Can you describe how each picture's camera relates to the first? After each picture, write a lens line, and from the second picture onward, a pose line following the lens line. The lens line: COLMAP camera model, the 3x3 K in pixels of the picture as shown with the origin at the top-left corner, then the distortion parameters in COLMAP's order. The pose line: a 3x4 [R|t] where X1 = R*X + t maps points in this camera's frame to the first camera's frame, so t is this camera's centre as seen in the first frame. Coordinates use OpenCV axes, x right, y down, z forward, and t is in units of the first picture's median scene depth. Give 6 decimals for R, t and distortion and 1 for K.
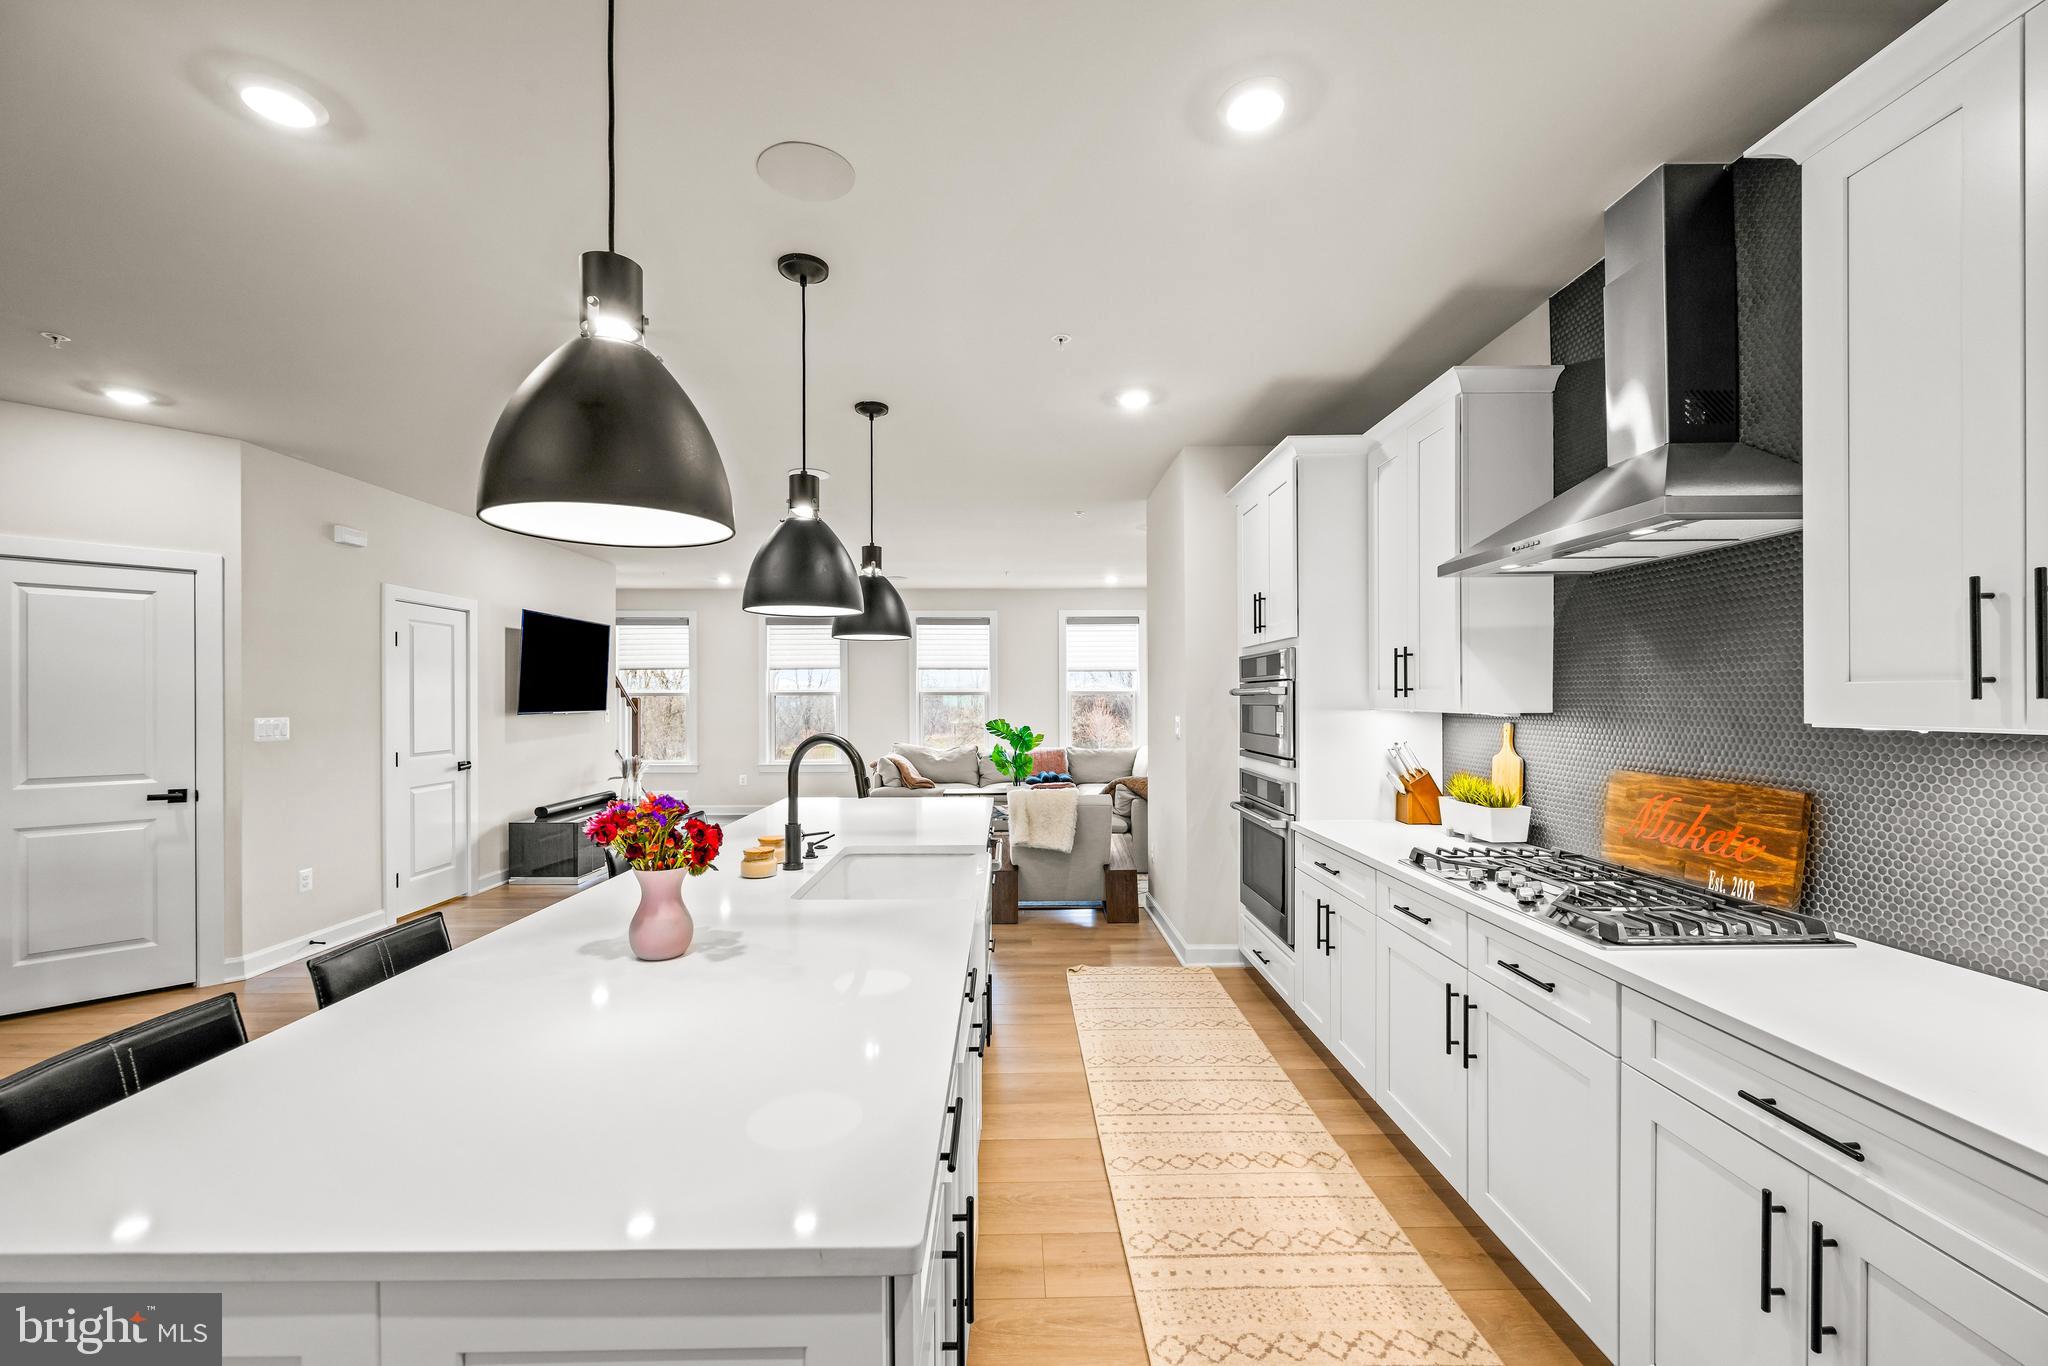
lens RADIAL K [[819.5, 0, 1022.8], [0, 819.5, 702.1], [0, 0, 1]] dist [-0.001403, 0.000181]
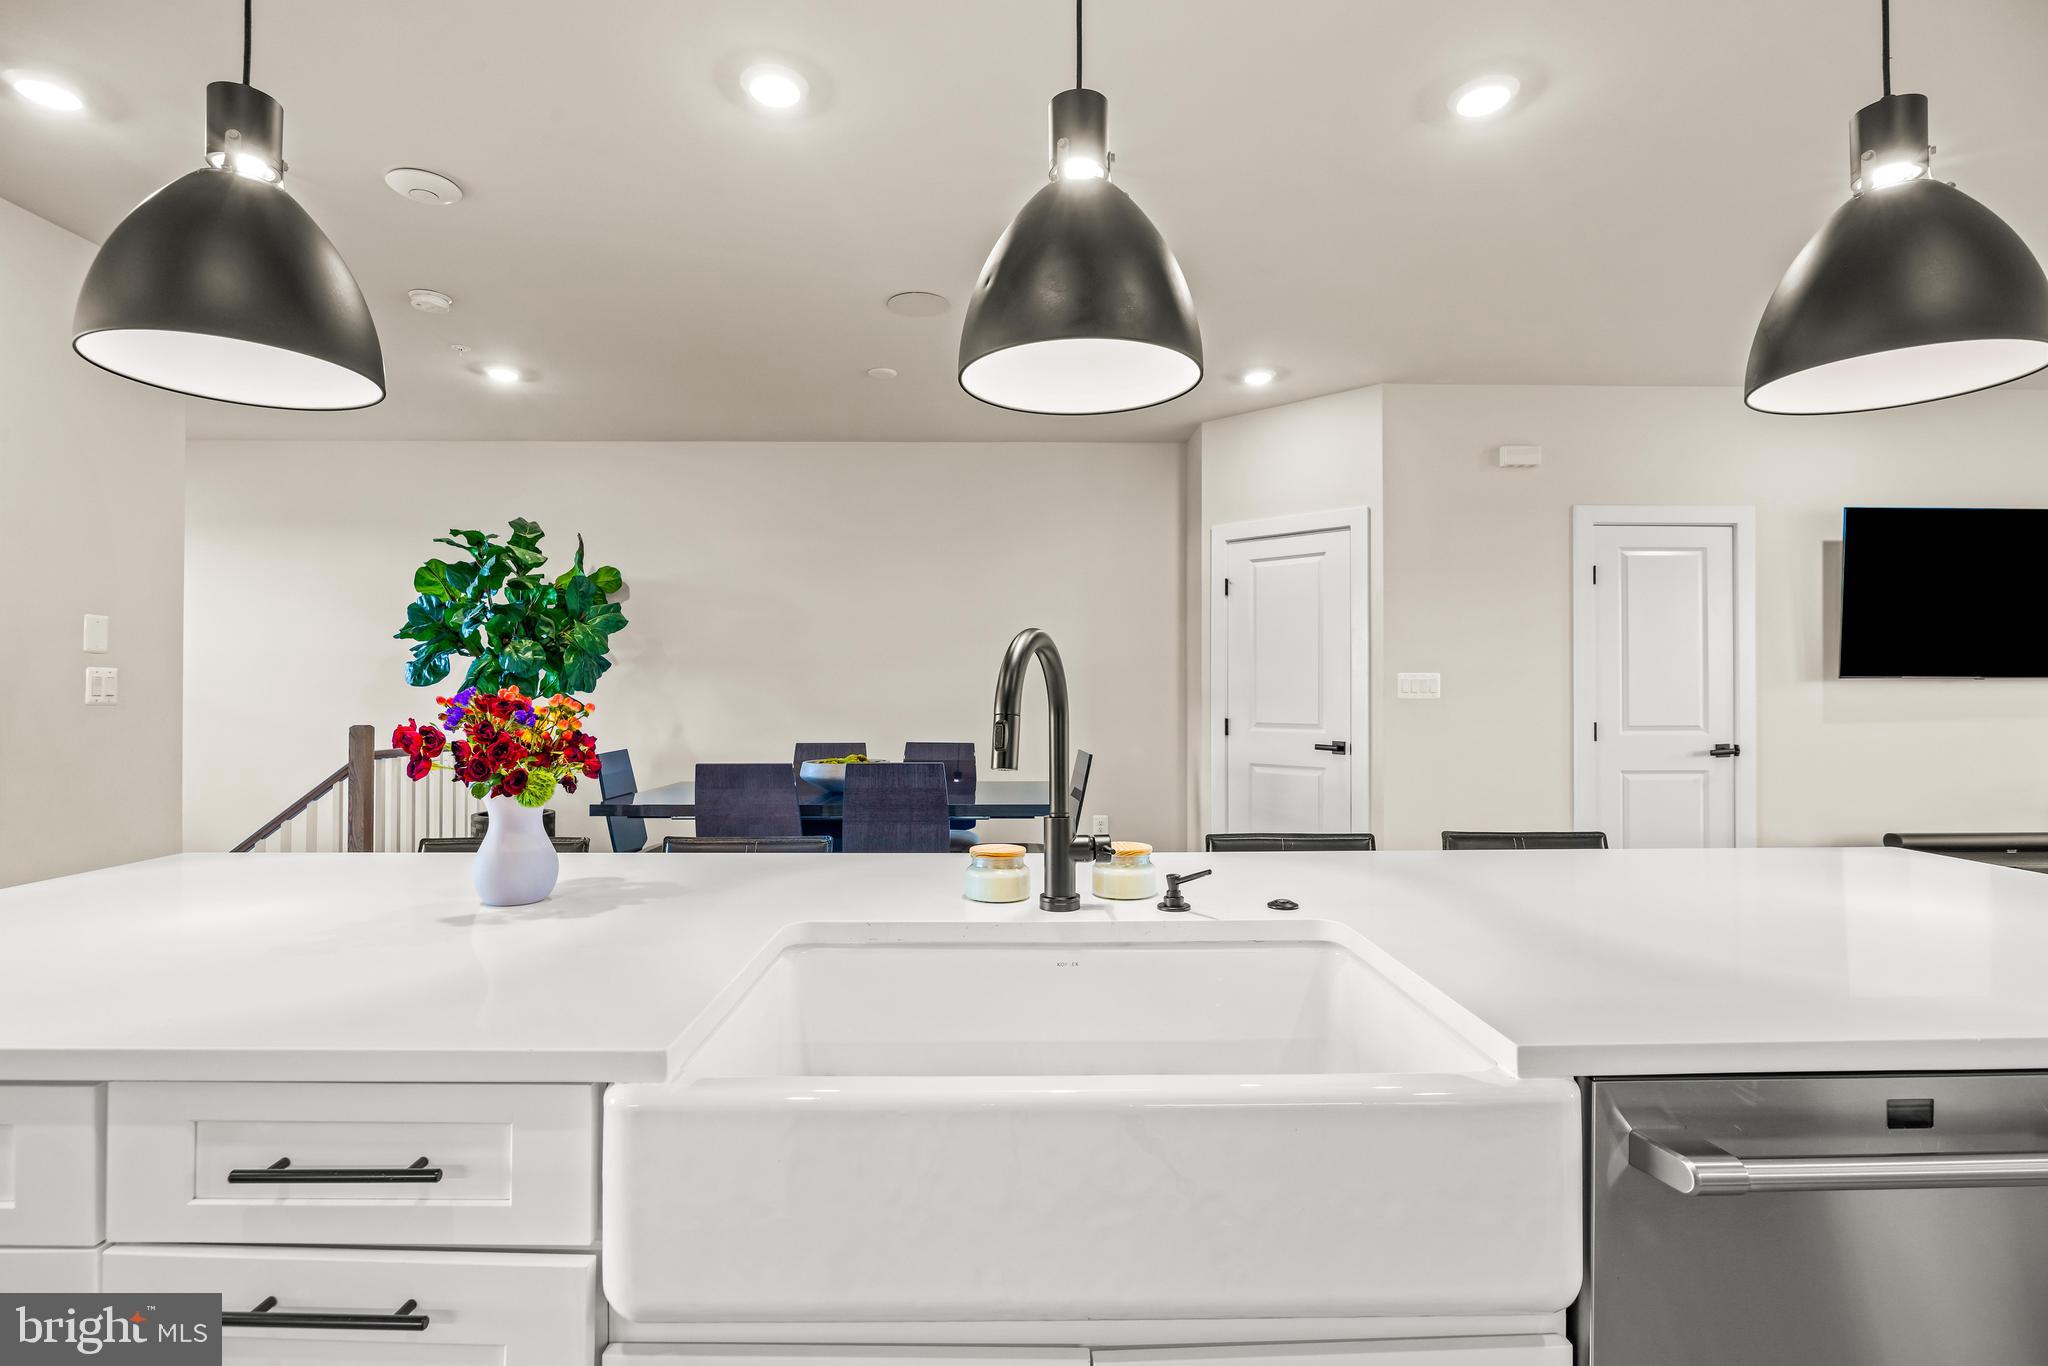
lens RADIAL K [[957.9, 0, 1019.9], [0, 957.9, 688.9], [0, 0, 1]] dist [-0.014191, -0.000080]
pose [[-0.006226, -0.004933, -0.999968, 0.198223], [-0.005469, 0.999973, -0.004899, 0.055770], [0.999966, 0.005438, -0.006253, 0.694644]]
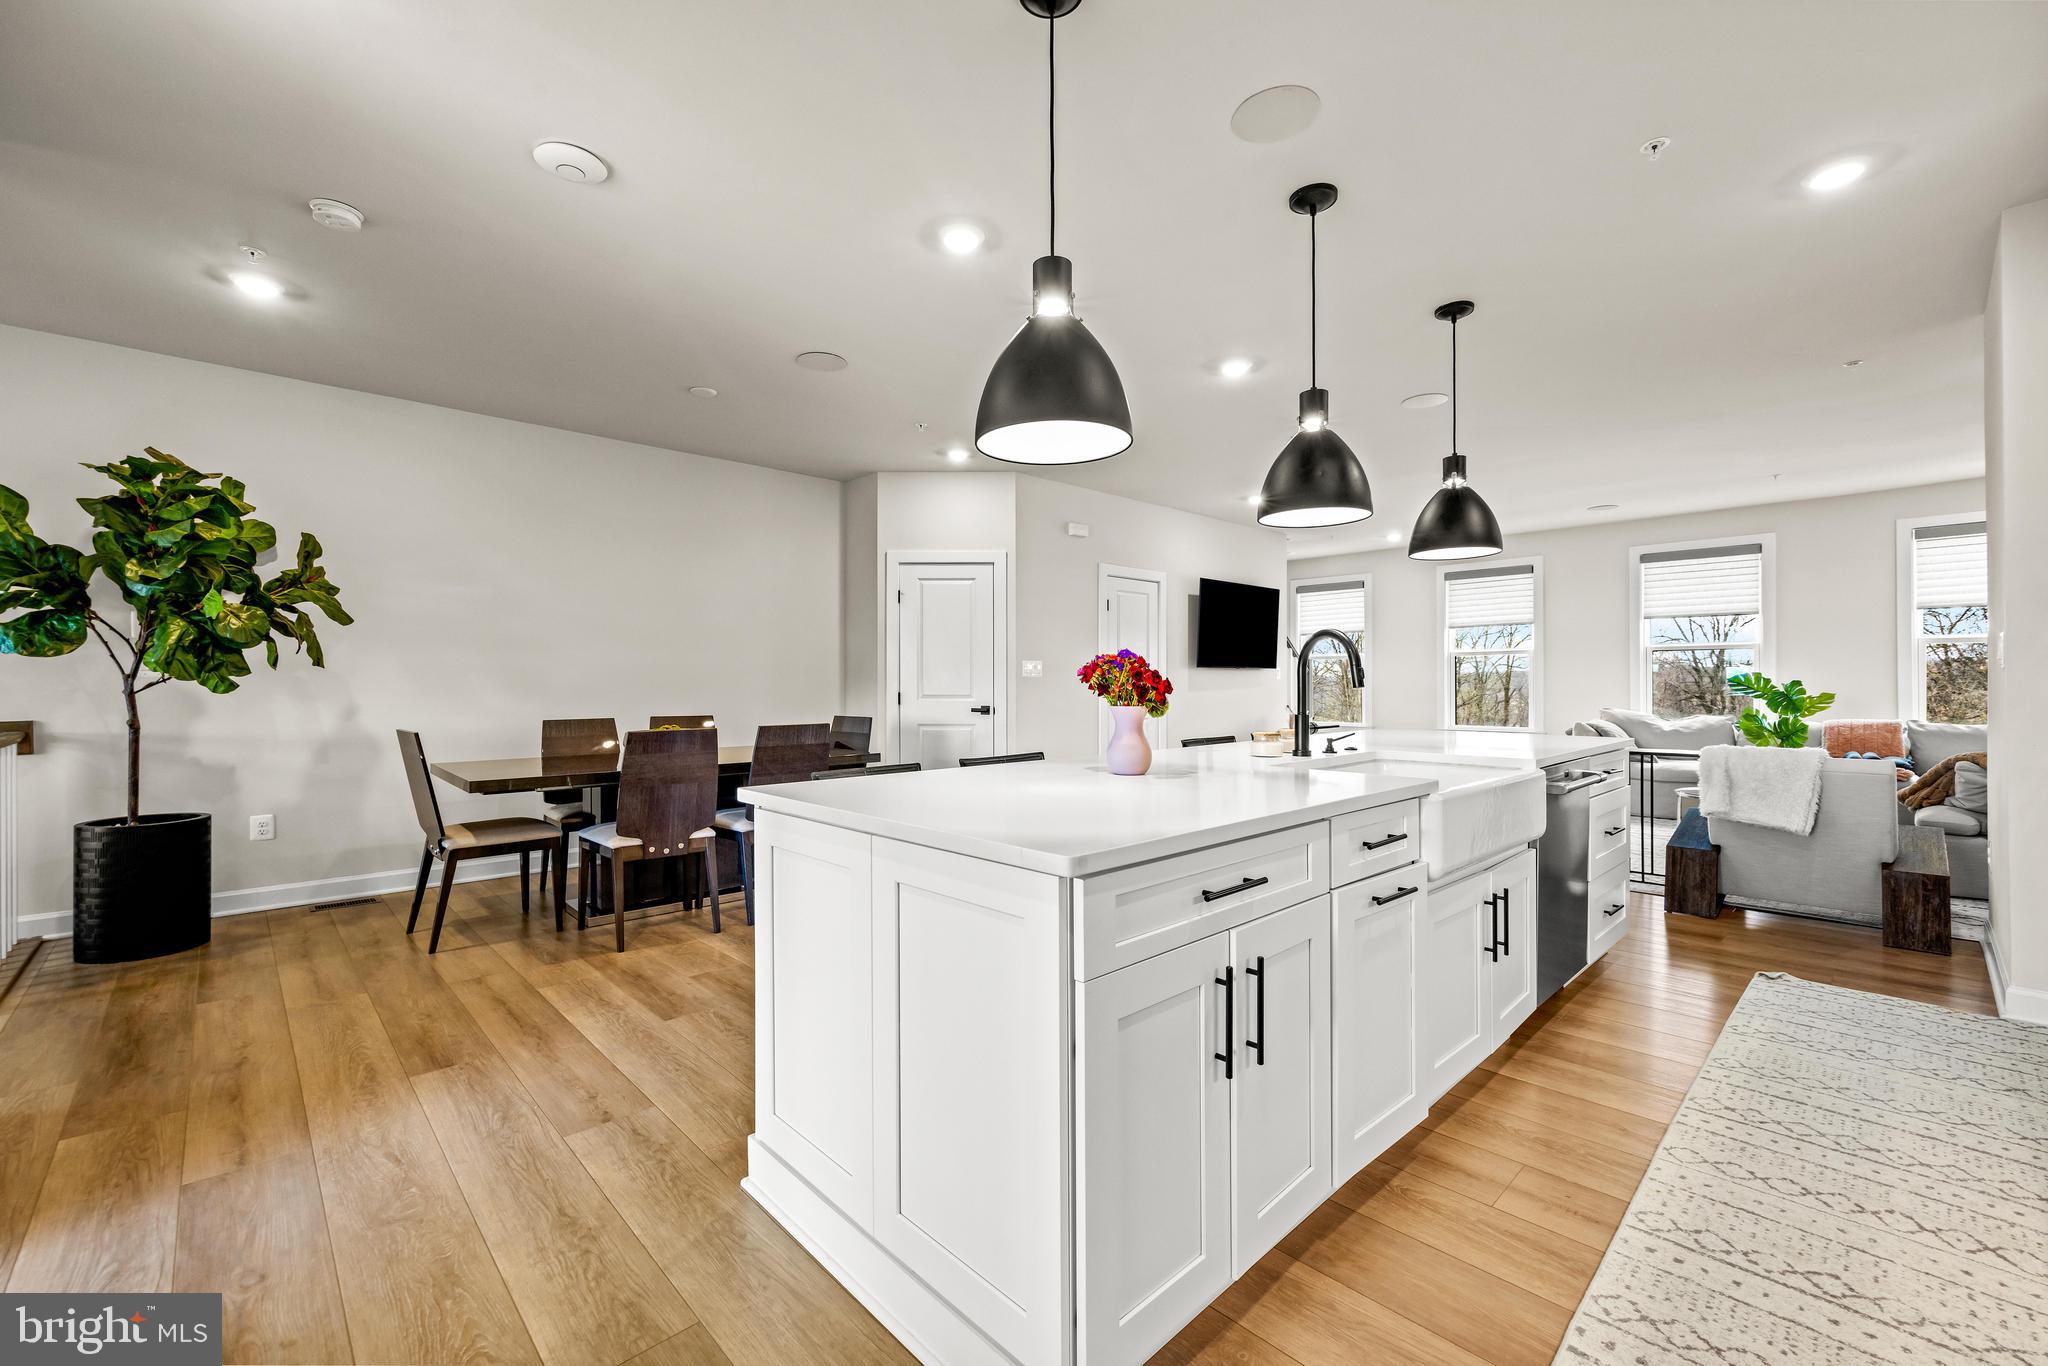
lens RADIAL K [[841.8, 0, 1021.9], [0, 841.8, 682.0], [0, 0, 1]] dist [0.002843, 0.000366]
pose [[0.674232, -0.002090, -0.738516, 0.207801], [-0.002409, 0.999984, -0.005029, 0.079767], [0.738515, 0.005170, 0.674217, -0.018070]]
